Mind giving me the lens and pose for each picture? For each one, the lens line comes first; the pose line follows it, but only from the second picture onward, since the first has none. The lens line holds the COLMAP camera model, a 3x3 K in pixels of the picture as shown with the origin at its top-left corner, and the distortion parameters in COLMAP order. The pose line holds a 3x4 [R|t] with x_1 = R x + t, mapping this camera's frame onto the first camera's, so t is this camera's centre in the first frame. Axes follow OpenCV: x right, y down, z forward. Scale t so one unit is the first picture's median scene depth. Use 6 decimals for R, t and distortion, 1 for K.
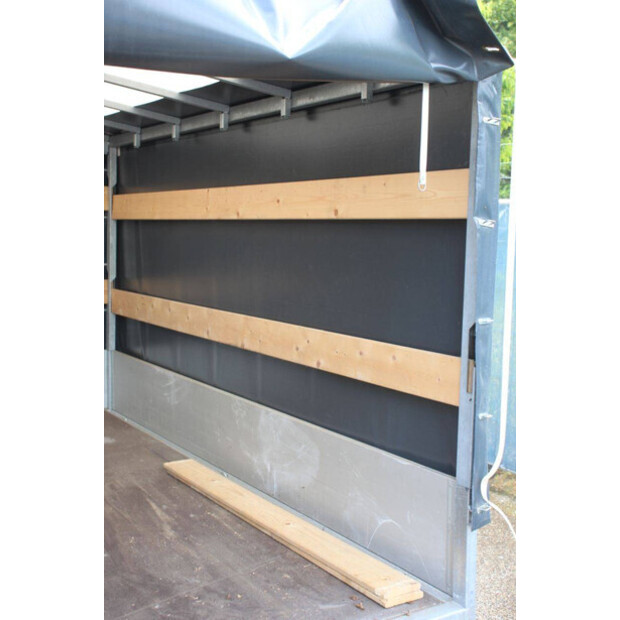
lens RADIAL K [[831.1, 0, 310.0], [0, 831.1, 310.0], [0, 0, 1]] dist [0.059407, 0.073147]
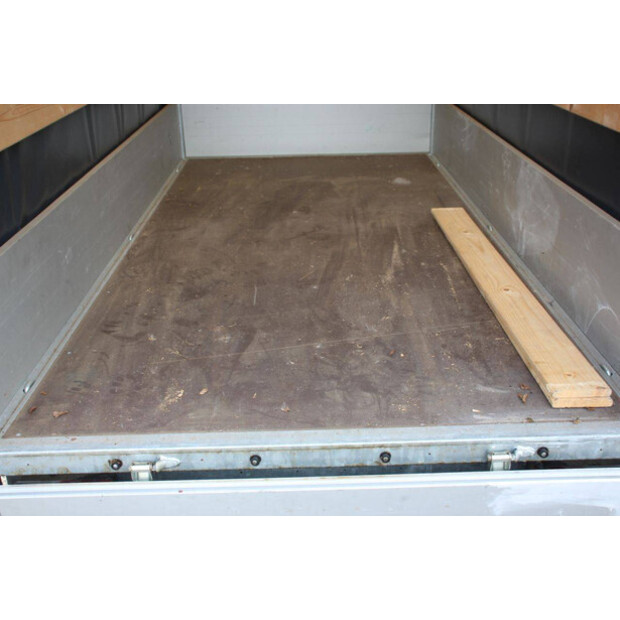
lens RADIAL K [[698.8, 0, 310.0], [0, 698.8, 310.0], [0, 0, 1]] dist [-0.036065, 0.050194]
pose [[0.845975, 0.186803, -0.499430, 0.169848], [-0.015795, 0.944995, 0.326705, 0.036367], [0.532989, -0.268496, 0.802392, 0.281255]]
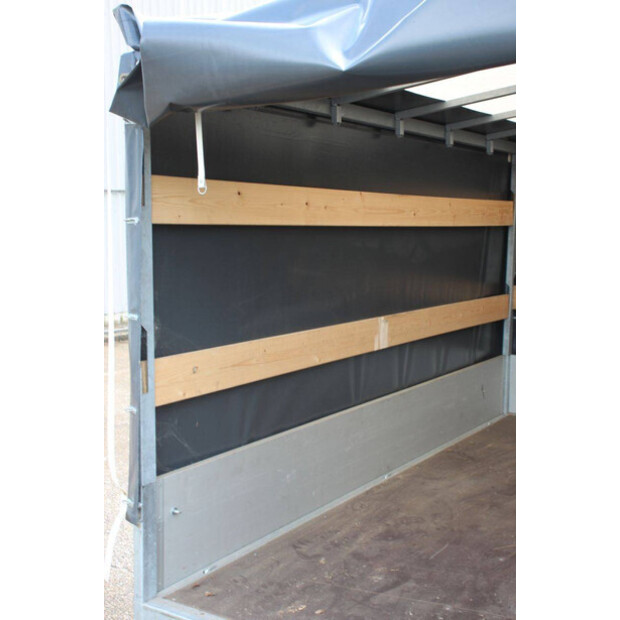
lens RADIAL K [[831.1, 0, 310.0], [0, 831.1, 310.0], [0, 0, 1]] dist [0.059407, 0.073147]
pose [[0.397523, 0.074615, -0.914554, 0.527956], [-0.087356, 0.995239, 0.043227, -0.029241], [0.913425, 0.062708, 0.402148, 0.335033]]
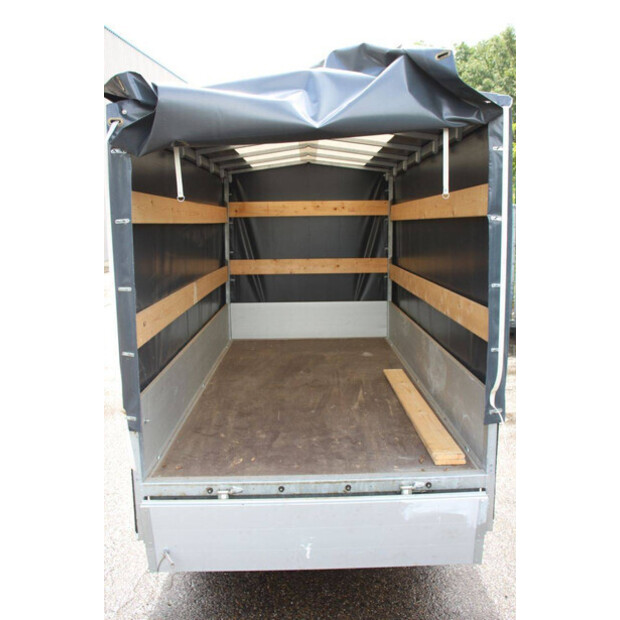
lens RADIAL K [[557.2, 0, 313.9], [0, 557.2, 307.6], [0, 0, 1]] dist [-0.102527, 0.001465]
pose [[0.848104, 0.048660, -0.527591, 0.345030], [-0.022036, 0.998152, 0.056637, 0.003254], [0.529372, -0.036409, 0.847608, 0.004348]]
